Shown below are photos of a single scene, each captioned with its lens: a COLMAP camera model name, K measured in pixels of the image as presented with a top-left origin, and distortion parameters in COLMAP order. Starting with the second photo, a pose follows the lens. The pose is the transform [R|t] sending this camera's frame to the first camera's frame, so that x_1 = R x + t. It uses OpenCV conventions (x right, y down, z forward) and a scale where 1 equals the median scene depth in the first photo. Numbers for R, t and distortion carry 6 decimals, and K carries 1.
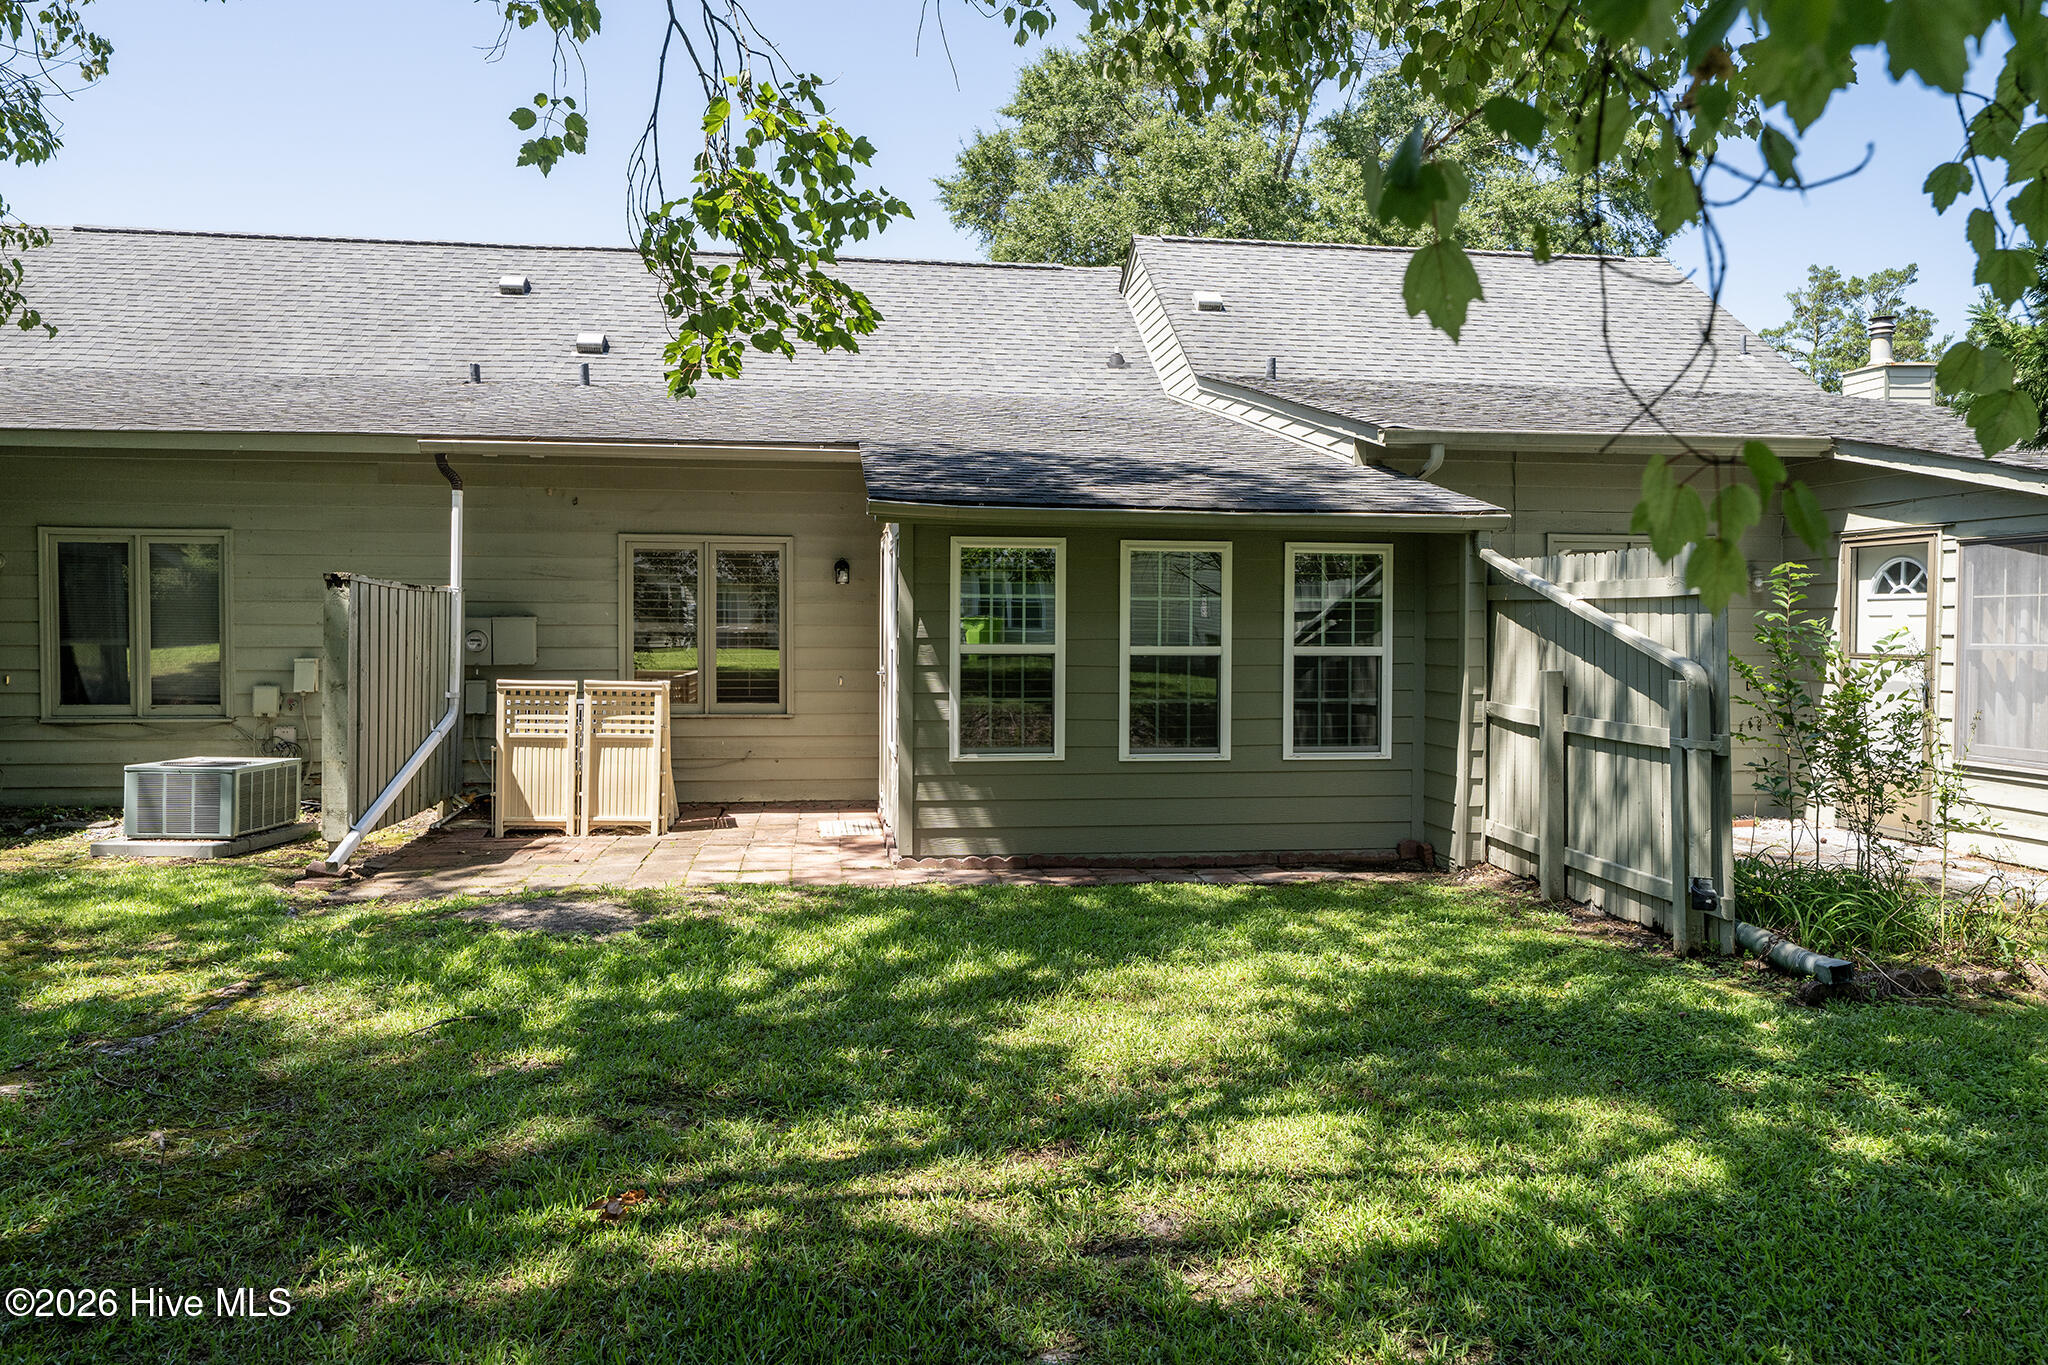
lens RADIAL K [[1344.8, 0, 1068.6], [0, 1344.8, 649.3], [0, 0, 1]] dist [-0.003515, 0.000882]
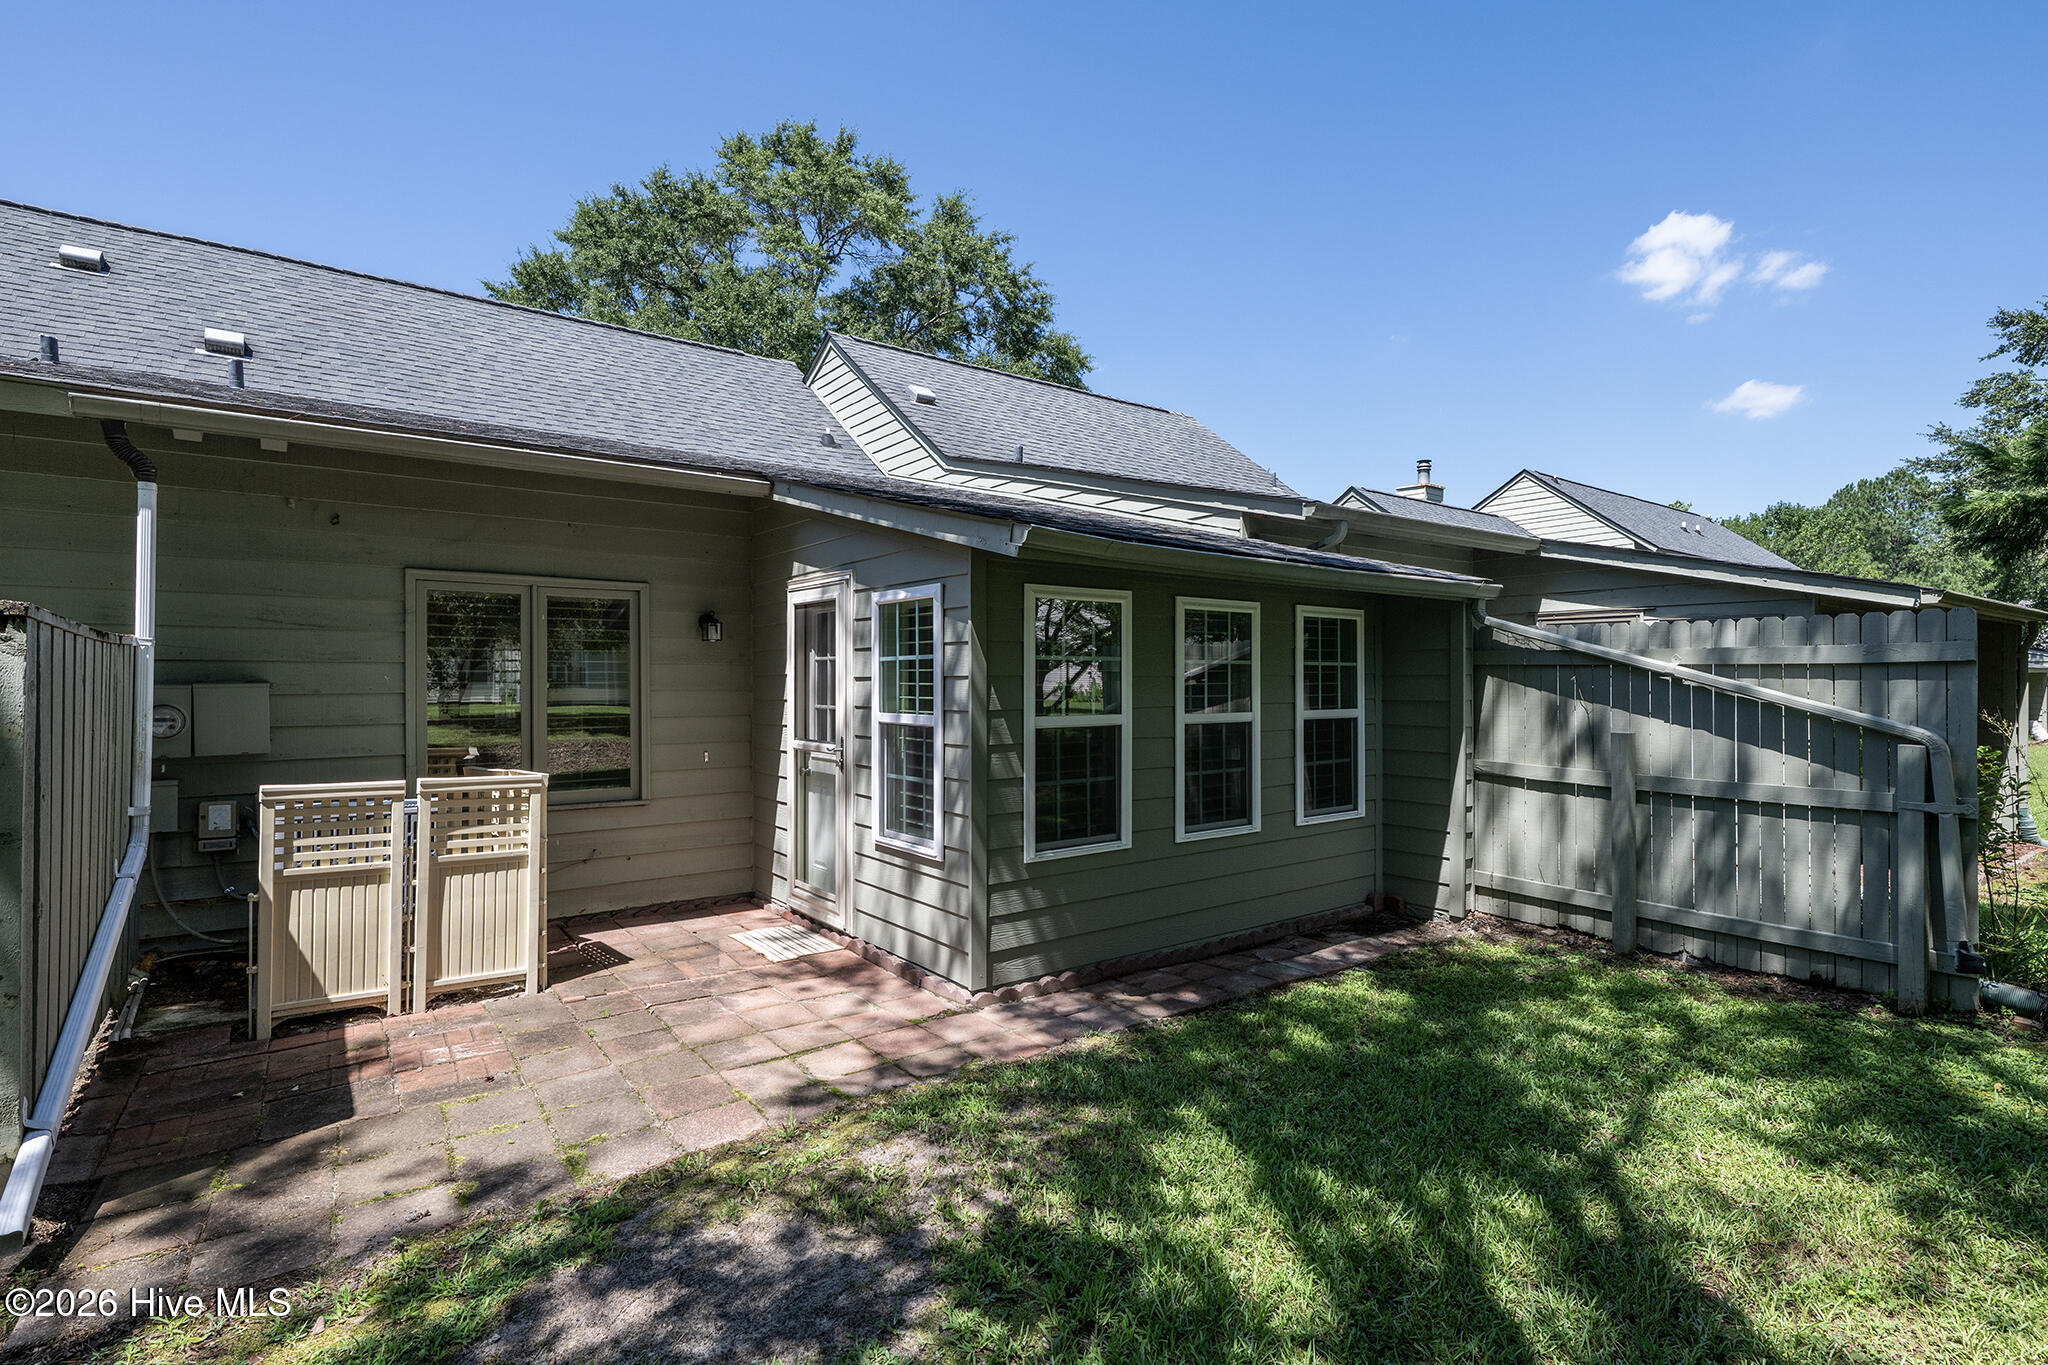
lens RADIAL K [[945.2, 0, 1024.0], [0, 945.2, 682.5], [0, 0, 1]] dist [-0.002823, 0.000467]
pose [[0.885552, -0.005837, 0.464503, -0.330976], [0.012315, 0.999865, -0.010915, -0.017288], [-0.464377, 0.015386, 0.885504, 0.469429]]
